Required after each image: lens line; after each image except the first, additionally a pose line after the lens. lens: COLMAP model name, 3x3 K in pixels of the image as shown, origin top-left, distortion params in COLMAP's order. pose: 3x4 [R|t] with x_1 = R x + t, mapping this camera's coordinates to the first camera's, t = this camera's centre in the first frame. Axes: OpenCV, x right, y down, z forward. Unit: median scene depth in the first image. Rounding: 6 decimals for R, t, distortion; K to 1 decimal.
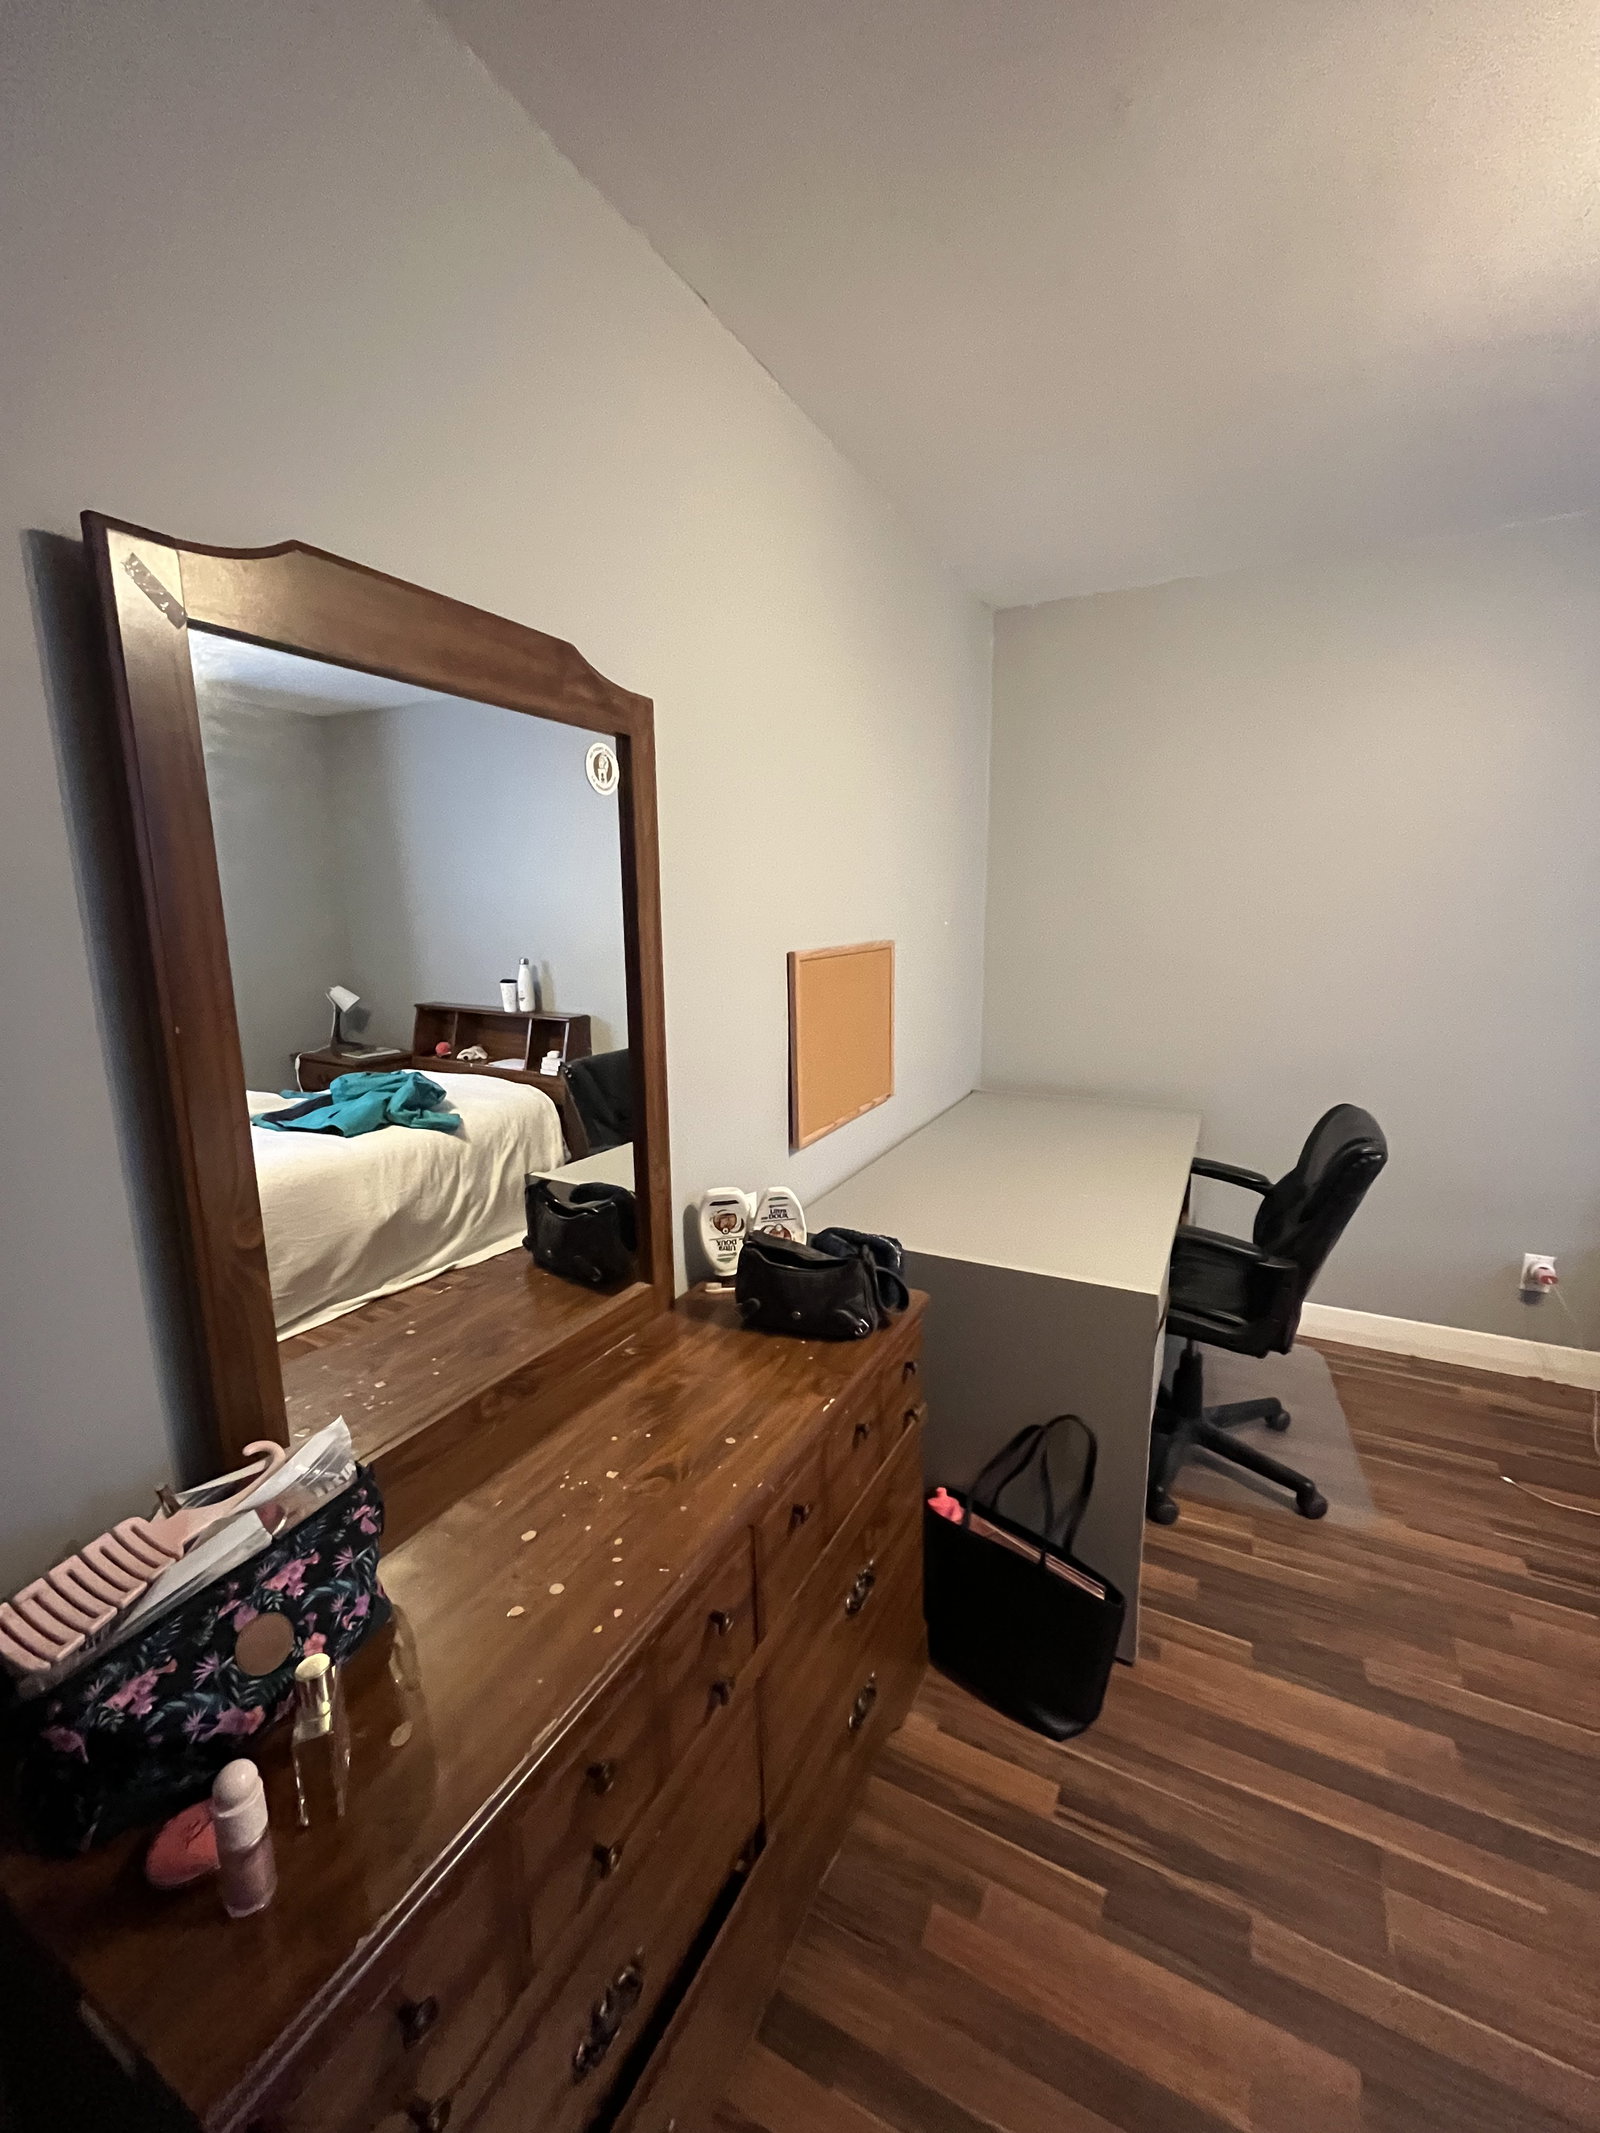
lens RADIAL K [[858.6, 0, 806.1], [0, 858.6, 1064.0], [0, 0, 1]] dist [-0.003477, -0.000323]
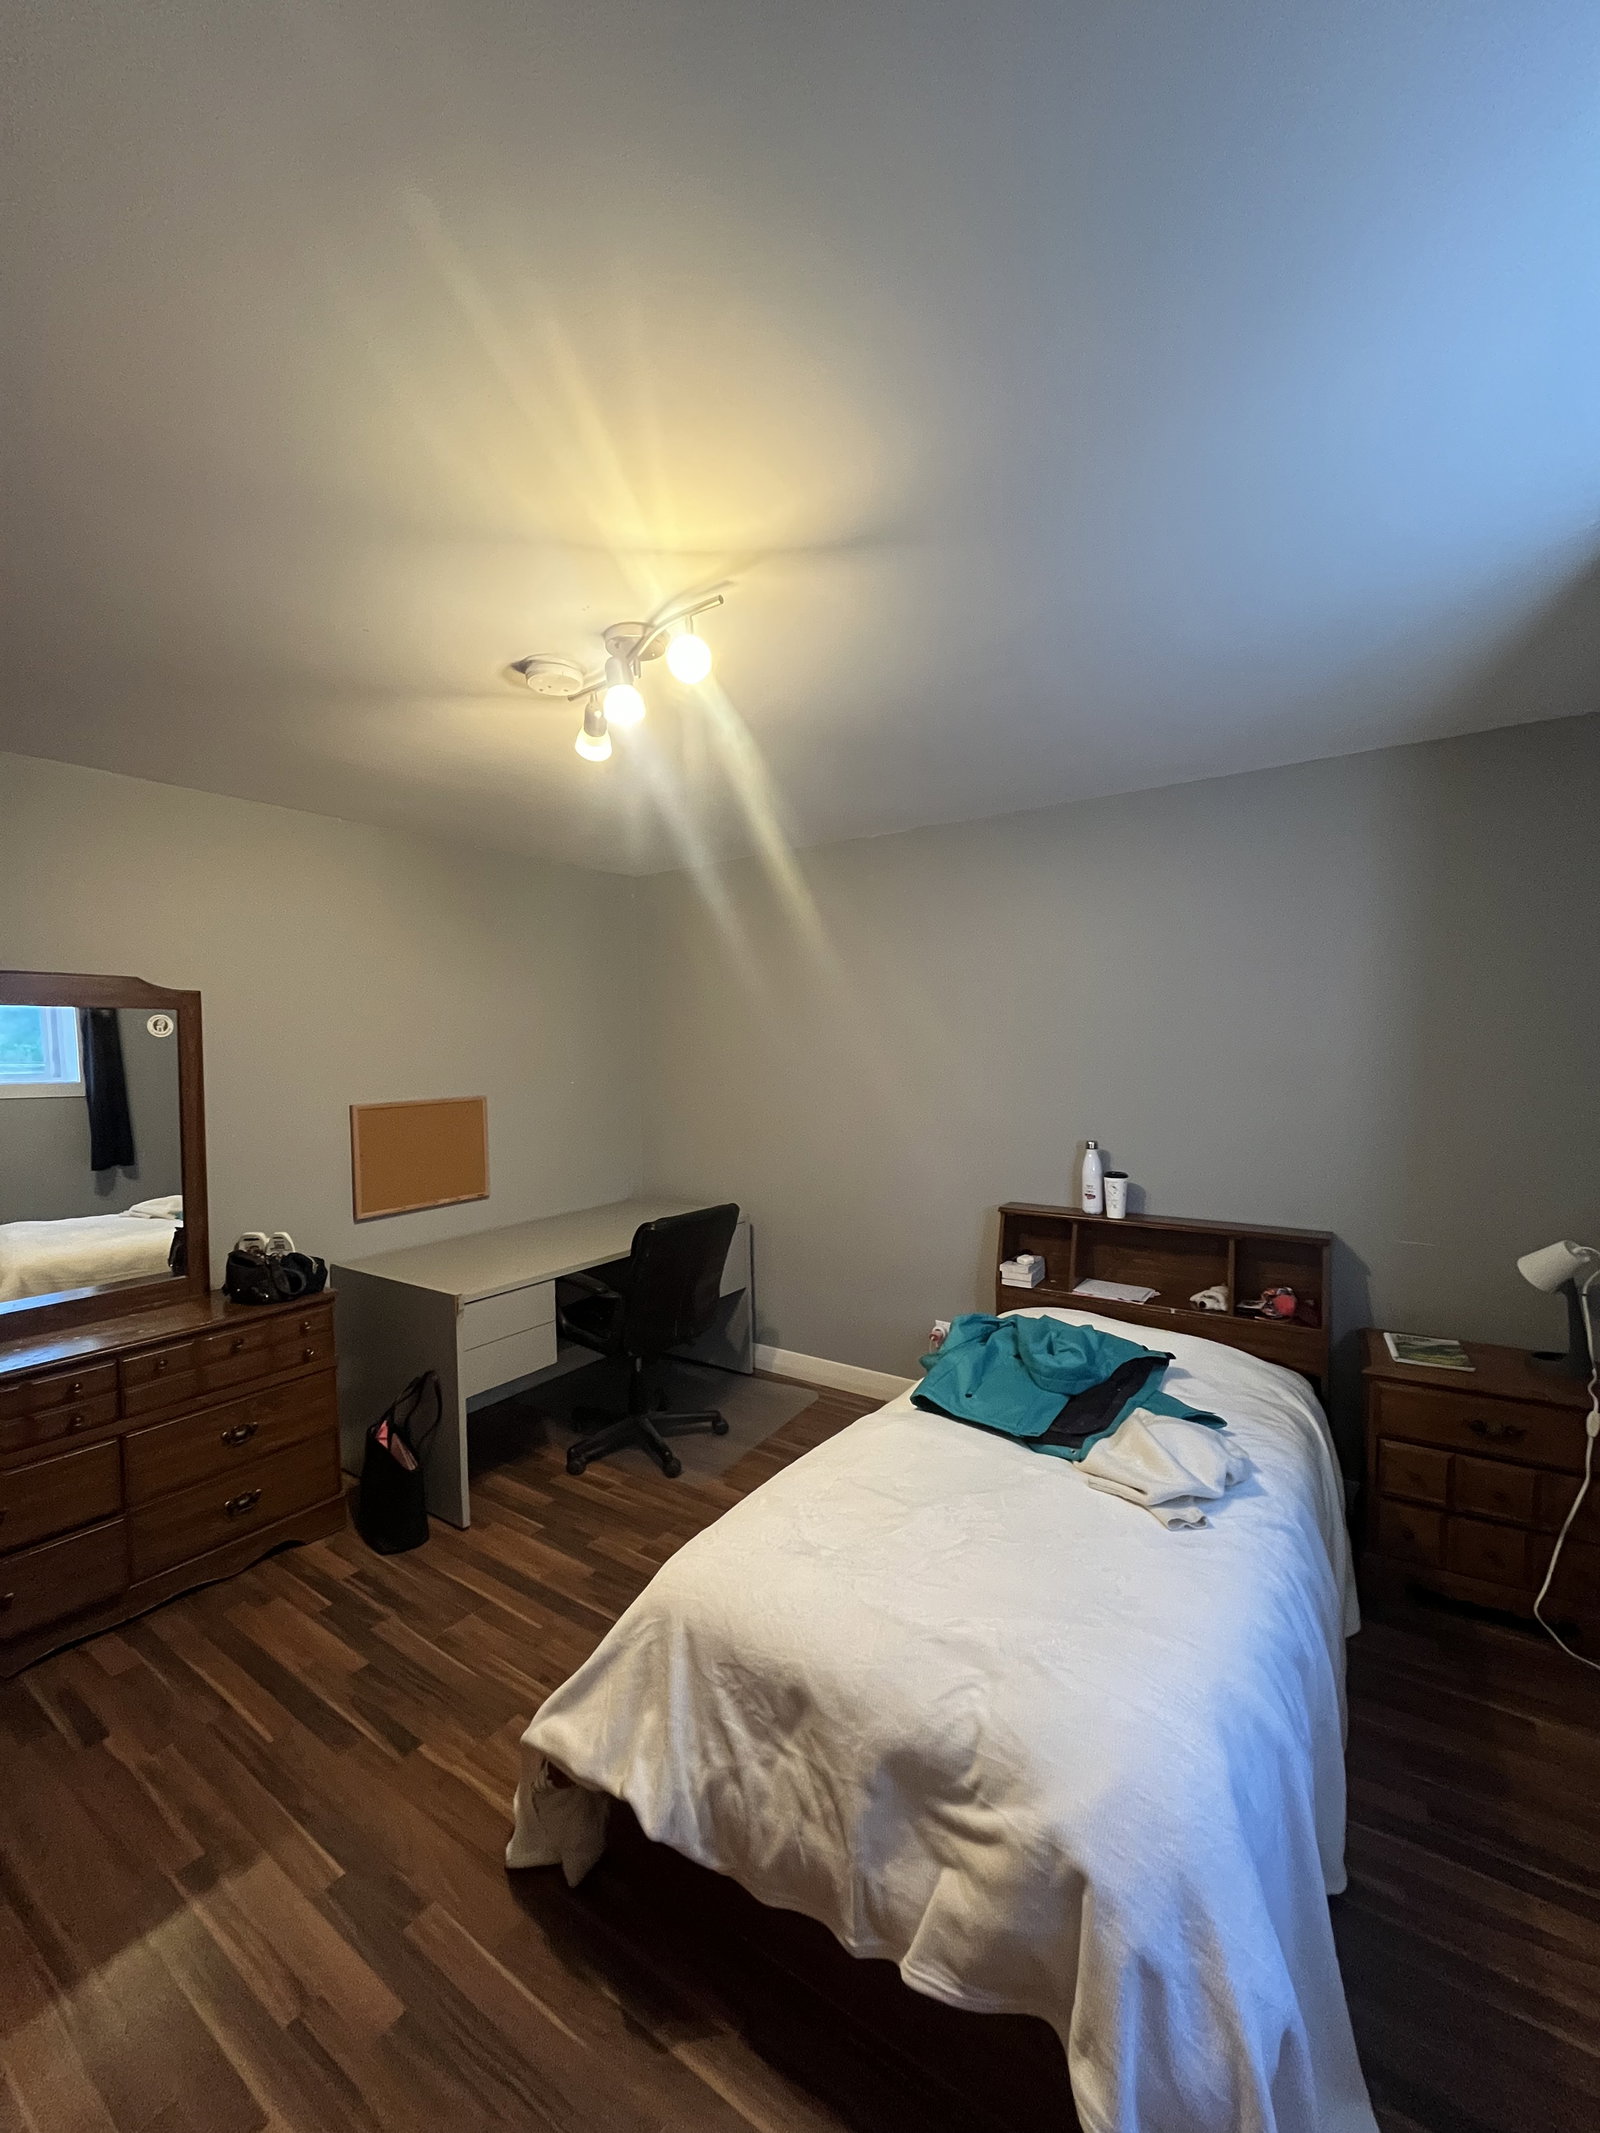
lens RADIAL K [[858.6, 0, 811.7], [0, 858.6, 1066.6], [0, 0, 1]] dist [-0.003477, -0.000323]
pose [[0.993301, -0.000750, -0.115556, 1.233755], [-0.017398, 0.987611, -0.155952, 0.054278], [0.114242, 0.156918, 0.980982, -0.699086]]
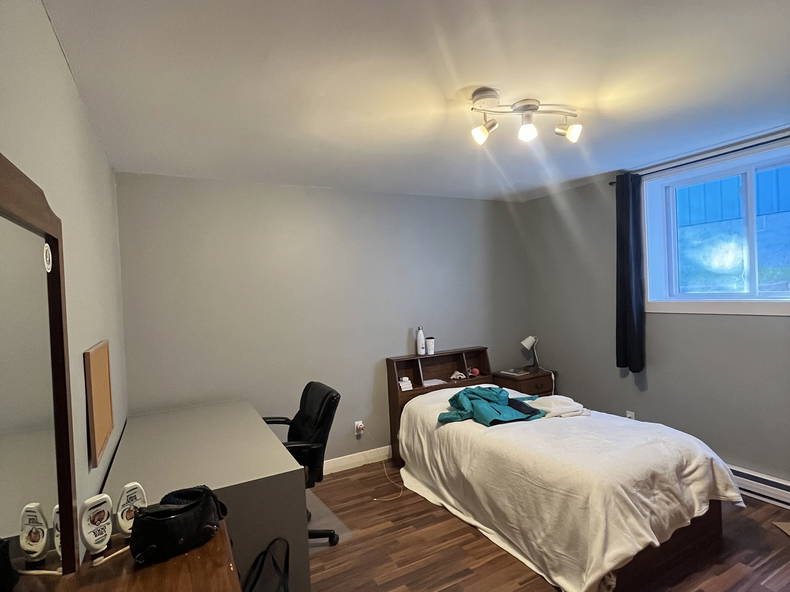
lens RADIAL K [[420.0, 0, 389.3], [0, 420.0, 295.0], [0, 0, 1]] dist [-0.006154, 0.000536]
pose [[0.573258, -0.020934, 0.819108, -0.394369], [0.191698, 0.975356, -0.109234, -0.036191], [-0.796635, 0.219640, 0.563144, 0.002953]]
